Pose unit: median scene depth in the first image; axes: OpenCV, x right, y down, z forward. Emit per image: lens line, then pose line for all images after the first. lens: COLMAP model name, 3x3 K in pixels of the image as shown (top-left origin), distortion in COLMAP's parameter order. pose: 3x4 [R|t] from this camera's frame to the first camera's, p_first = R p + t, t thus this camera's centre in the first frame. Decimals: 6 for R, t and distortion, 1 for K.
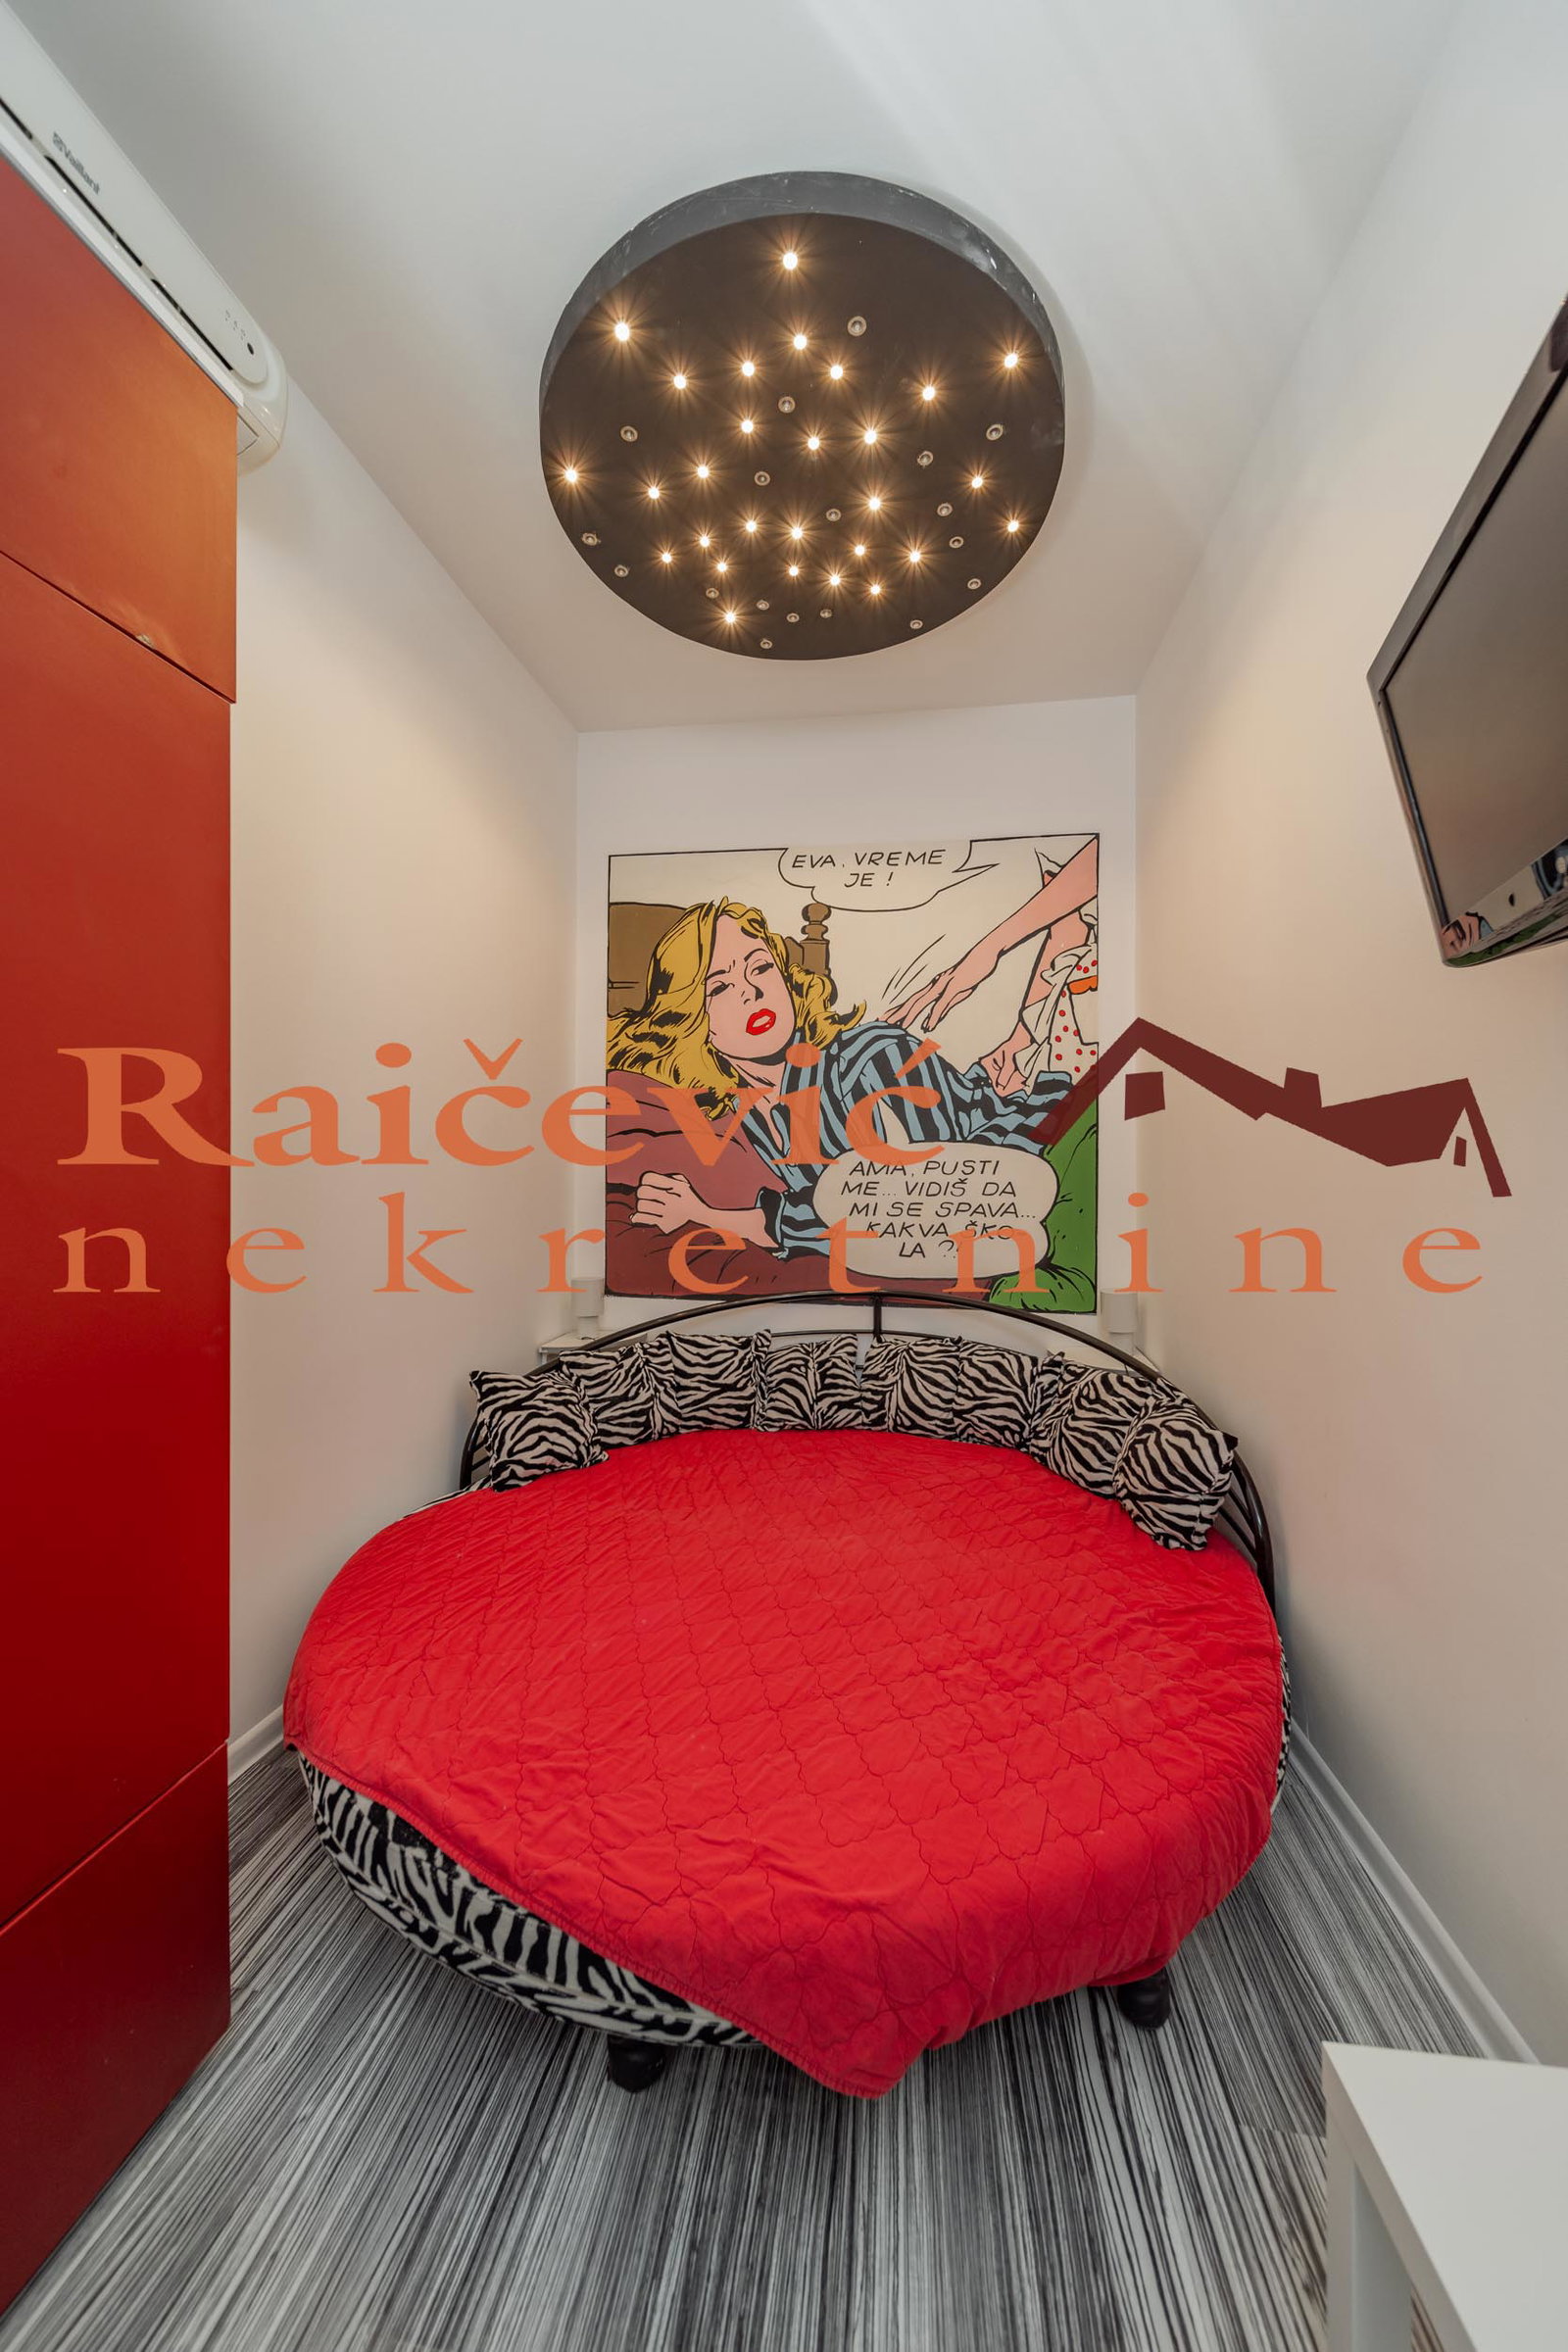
lens RADIAL K [[824.4, 0, 784.7], [0, 824.4, 1172.4], [0, 0, 1]] dist [0.001629, -0.000942]
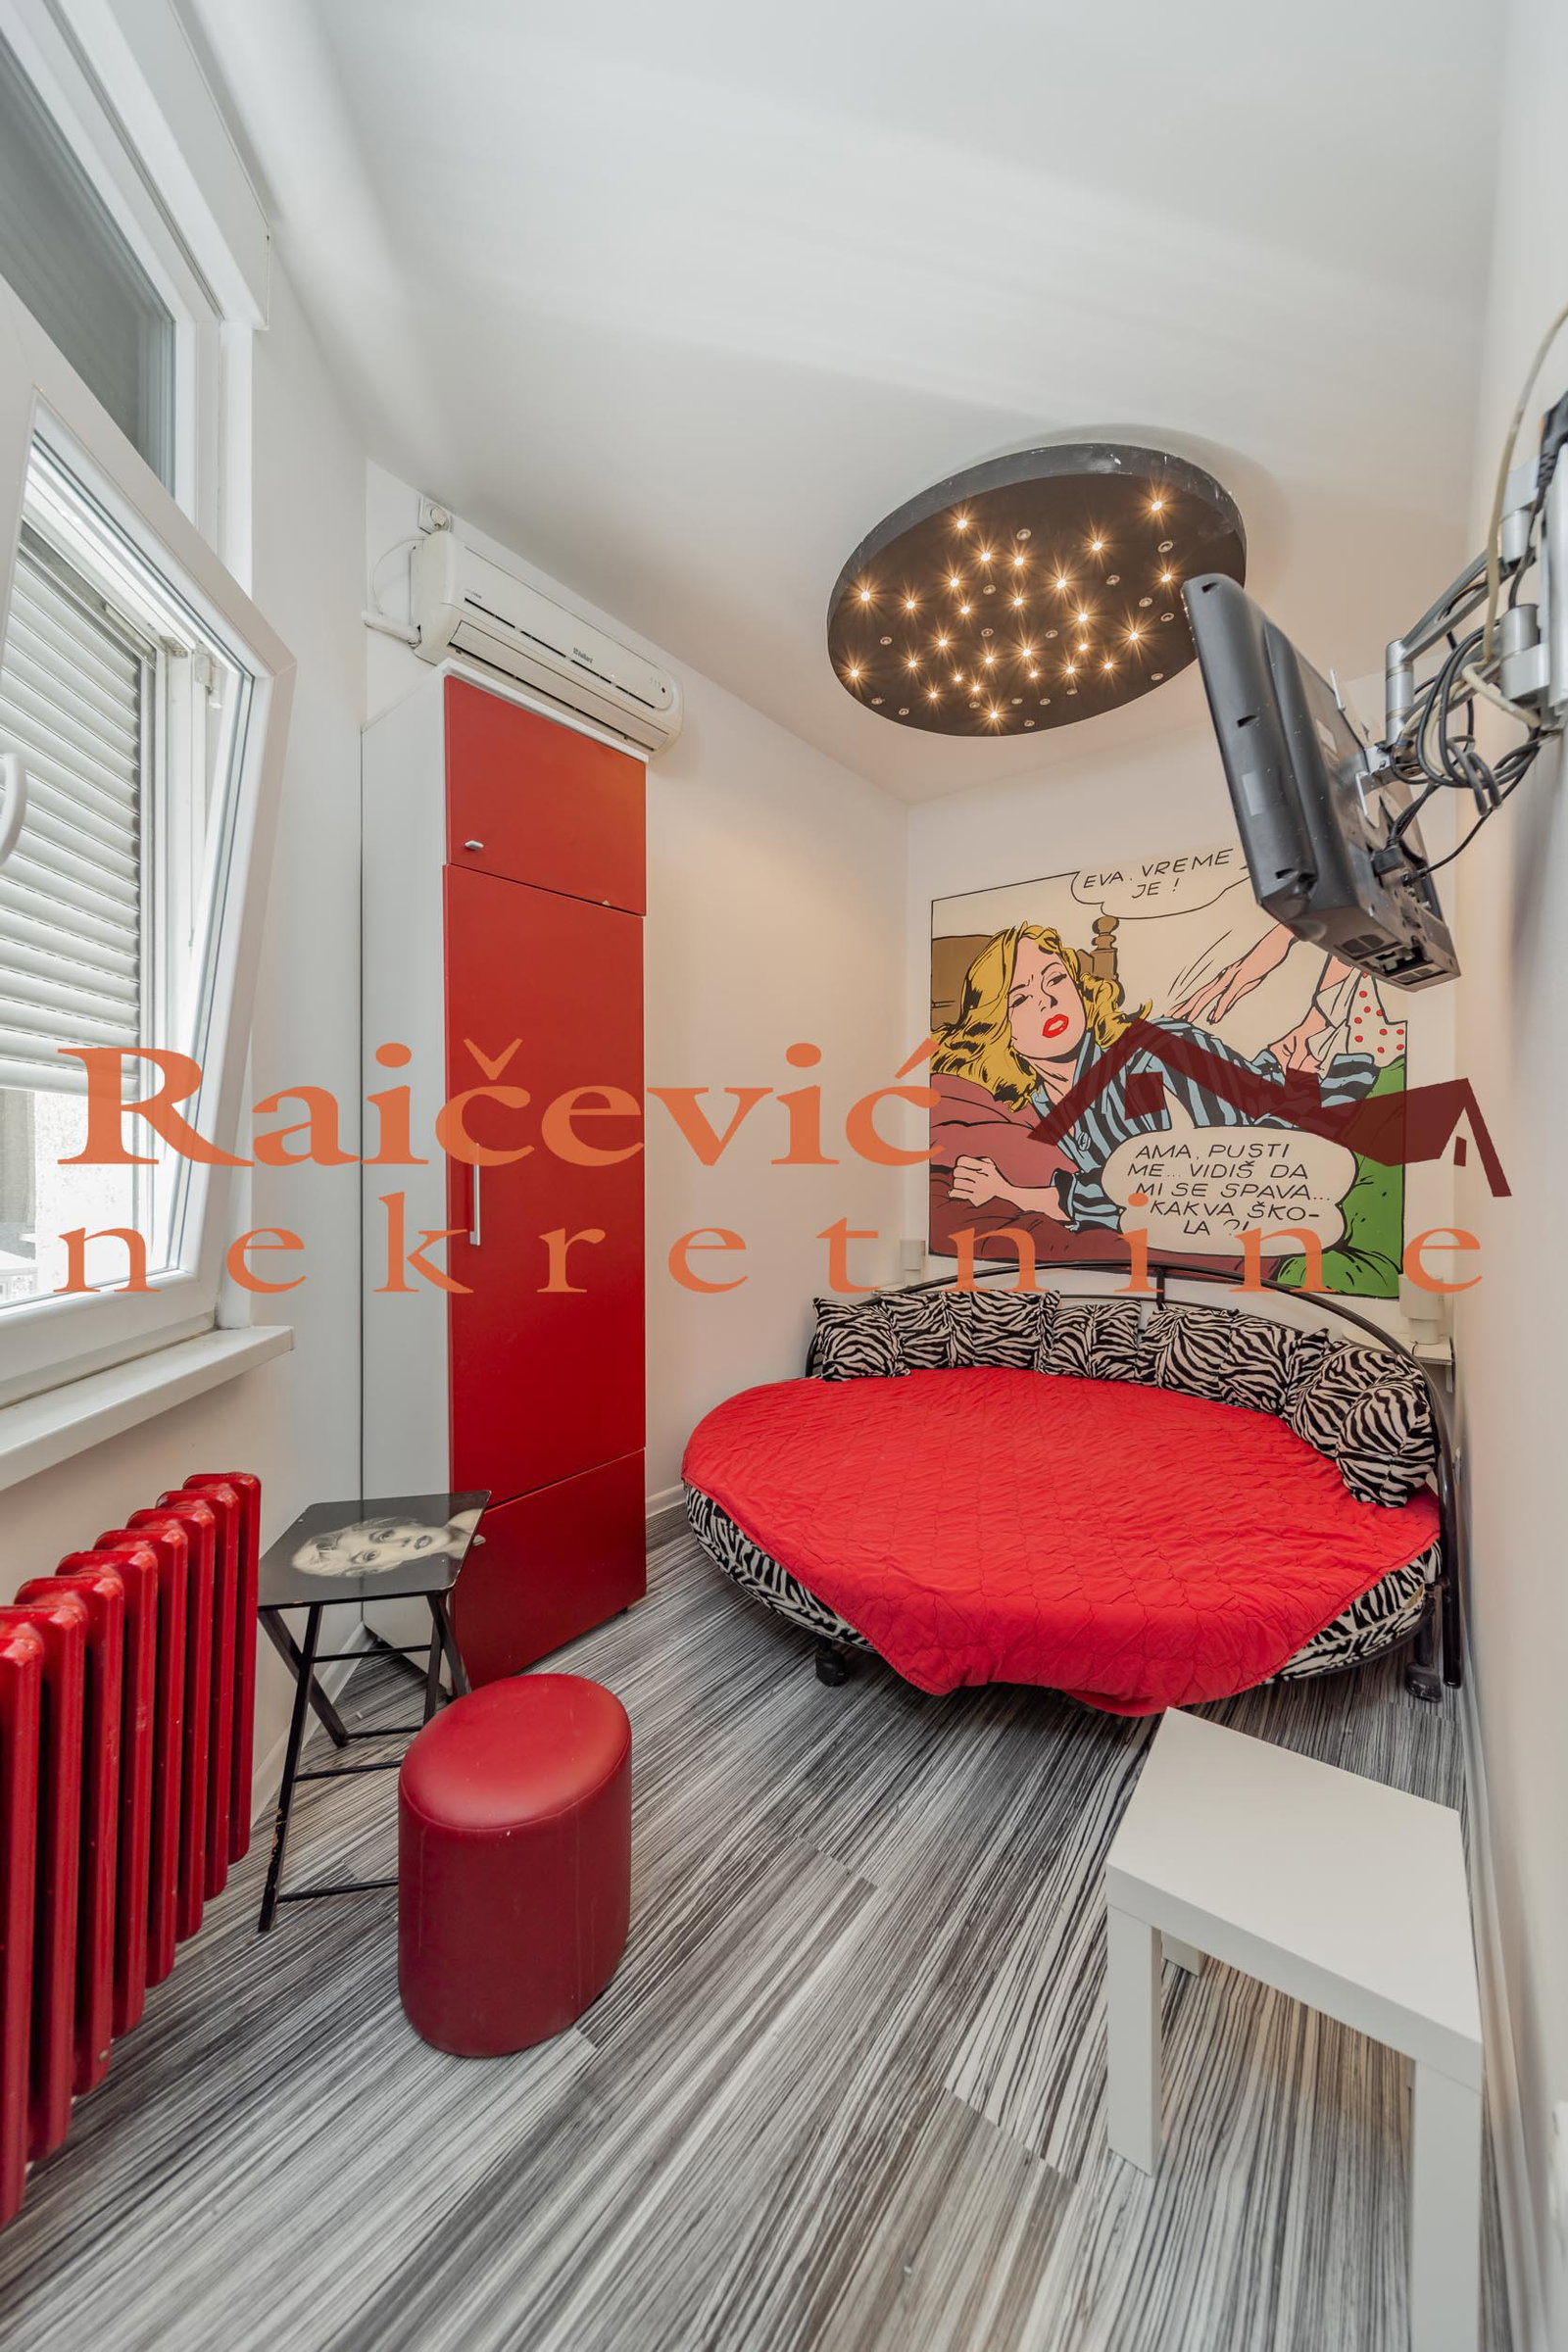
lens RADIAL K [[824.4, 0, 786.3], [0, 824.4, 1158.5], [0, 0, 1]] dist [0.001629, -0.000942]
pose [[0.870673, -0.001222, -0.491860, 0.272776], [0.002726, 0.999994, 0.002342, 0.000016], [0.491854, -0.003380, 0.870671, -0.251237]]
